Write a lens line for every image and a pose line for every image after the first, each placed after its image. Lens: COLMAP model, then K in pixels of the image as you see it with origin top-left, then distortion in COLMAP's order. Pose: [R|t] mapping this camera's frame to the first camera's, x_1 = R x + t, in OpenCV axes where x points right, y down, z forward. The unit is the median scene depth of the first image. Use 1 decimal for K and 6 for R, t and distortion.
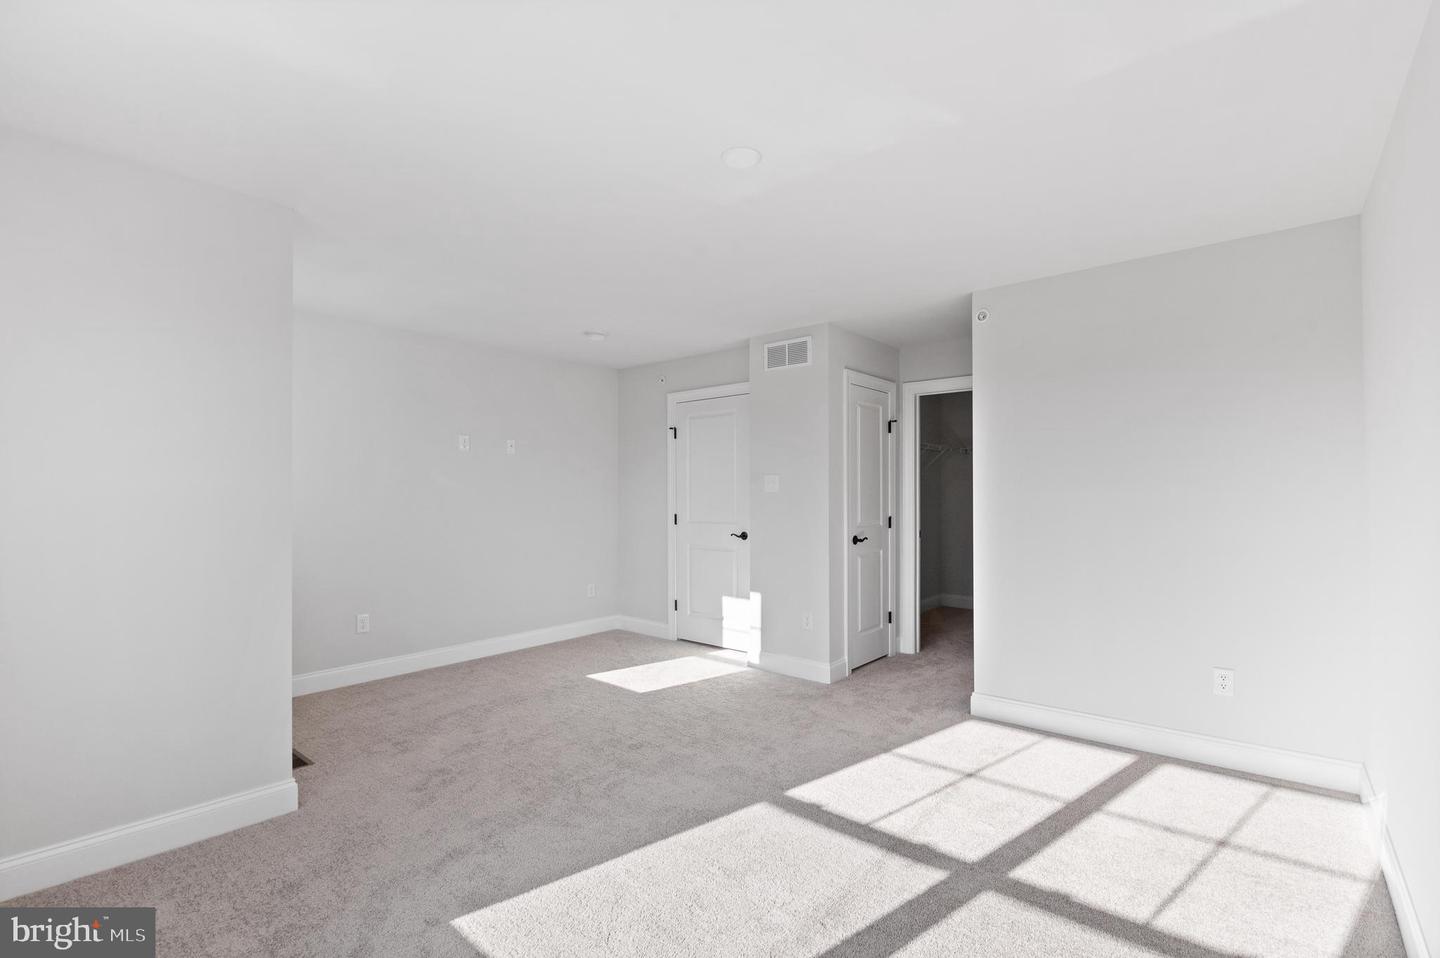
lens RADIAL K [[649.3, 0, 720.0], [0, 649.3, 479.0], [0, 0, 1]] dist [-0.000126, -0.010219]
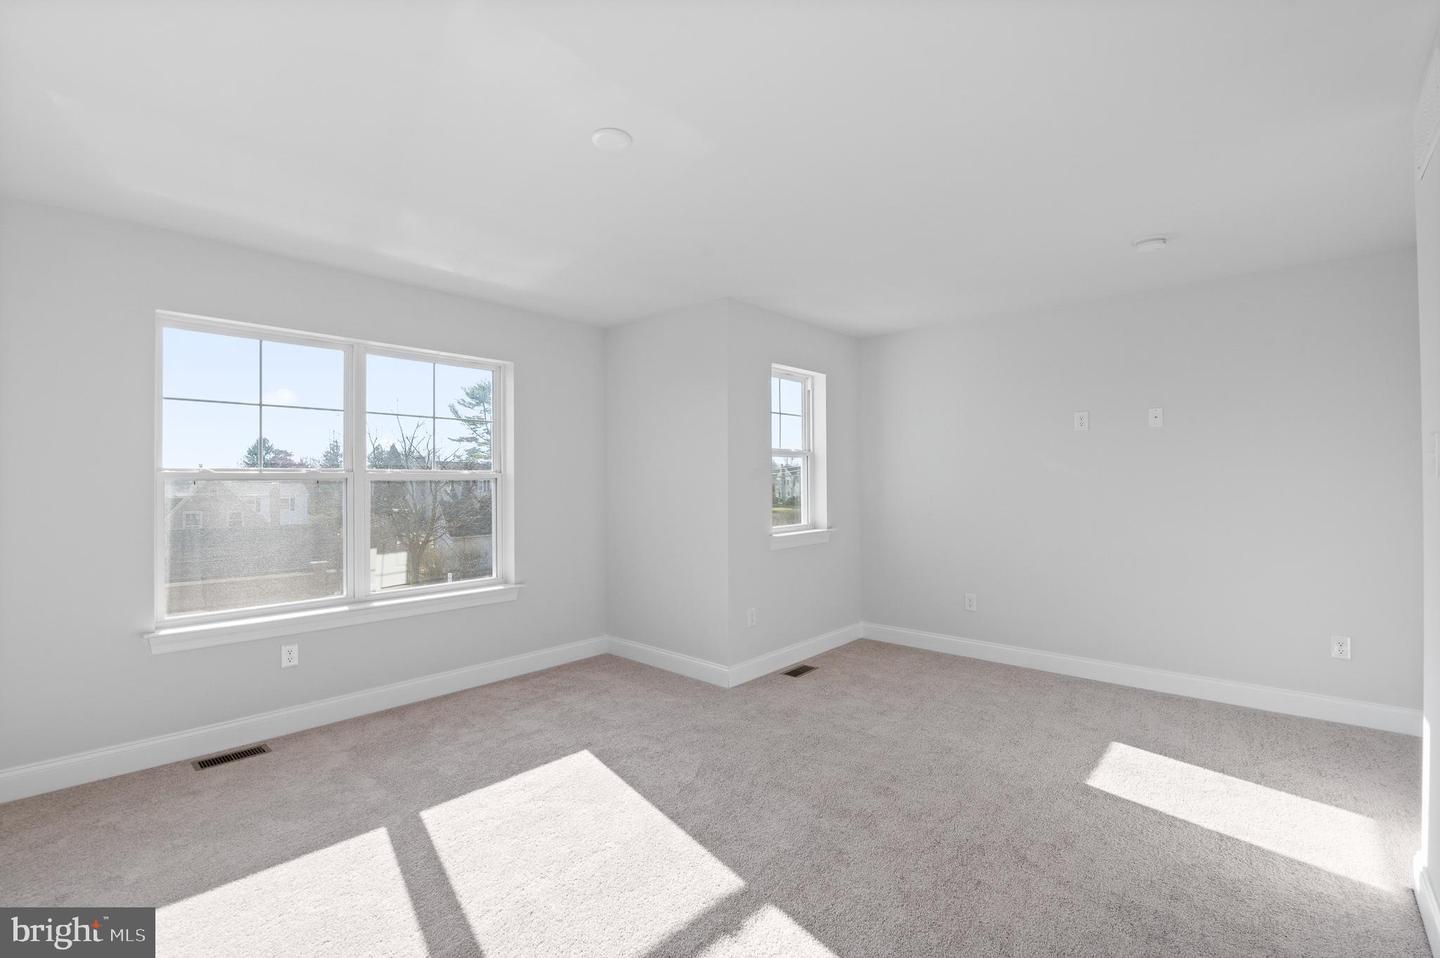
lens RADIAL K [[640.7, 0, 720.0], [0, 640.7, 479.0], [0, 0, 1]] dist [-0.021634, -0.000115]
pose [[-0.034162, -0.001094, -0.999416, 0.636873], [0.016869, 0.999856, -0.001672, 0.019861], [0.999274, -0.016916, -0.034138, 0.787987]]
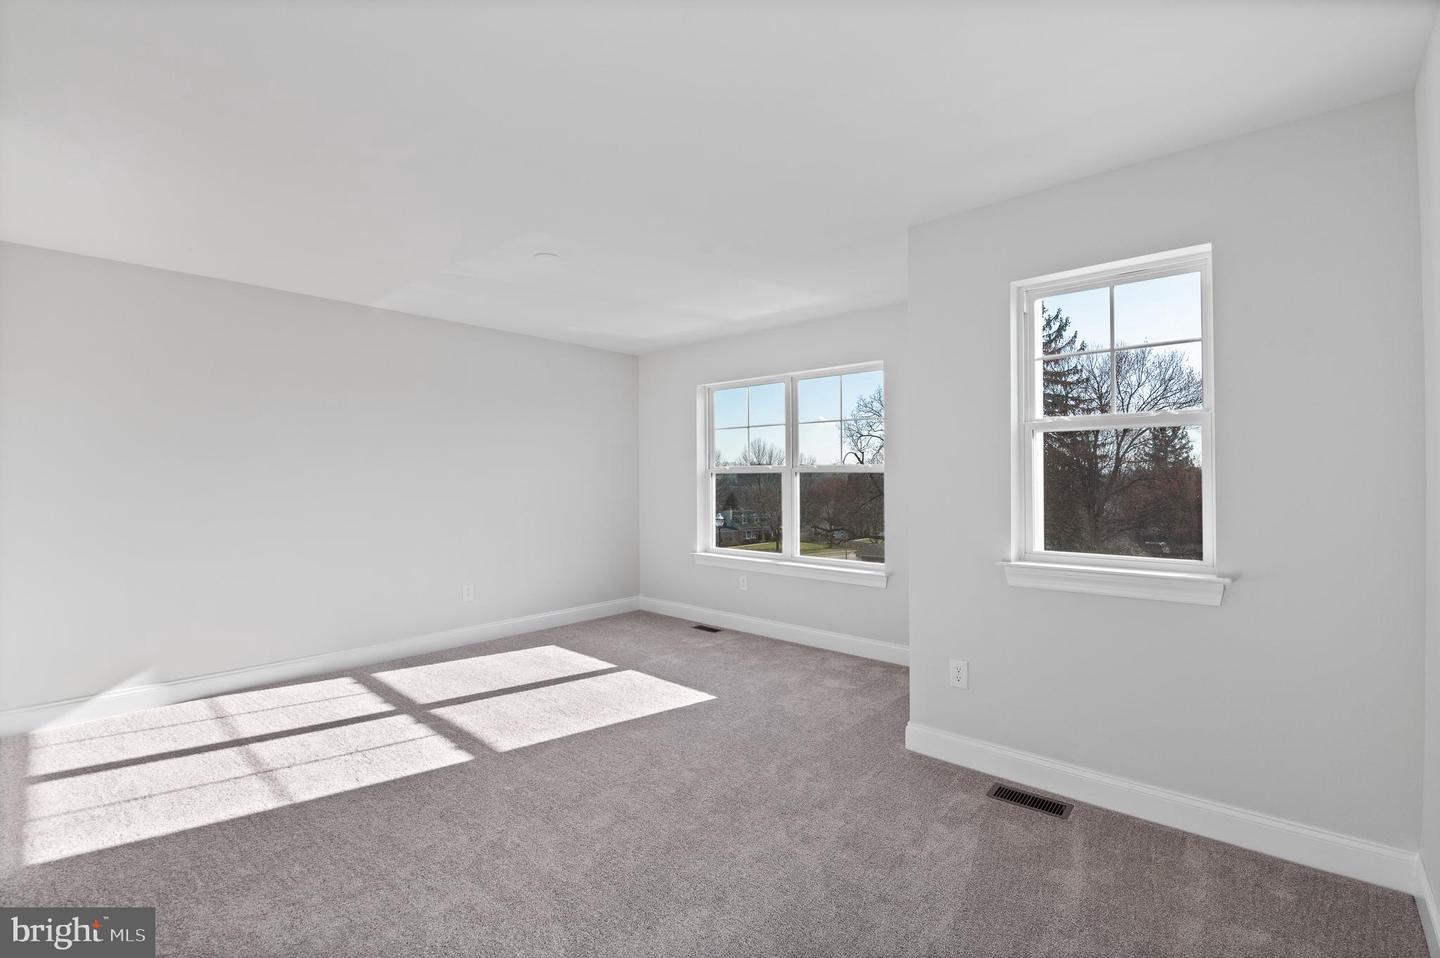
lens RADIAL K [[640.7, 0, 720.0], [0, 640.7, 479.0], [0, 0, 1]] dist [-0.021634, -0.000115]
pose [[-0.999087, 0.004746, 0.042447, -0.278797], [0.004659, 0.999987, -0.002157, 0.025475], [-0.042457, -0.001957, -0.999096, 1.622760]]
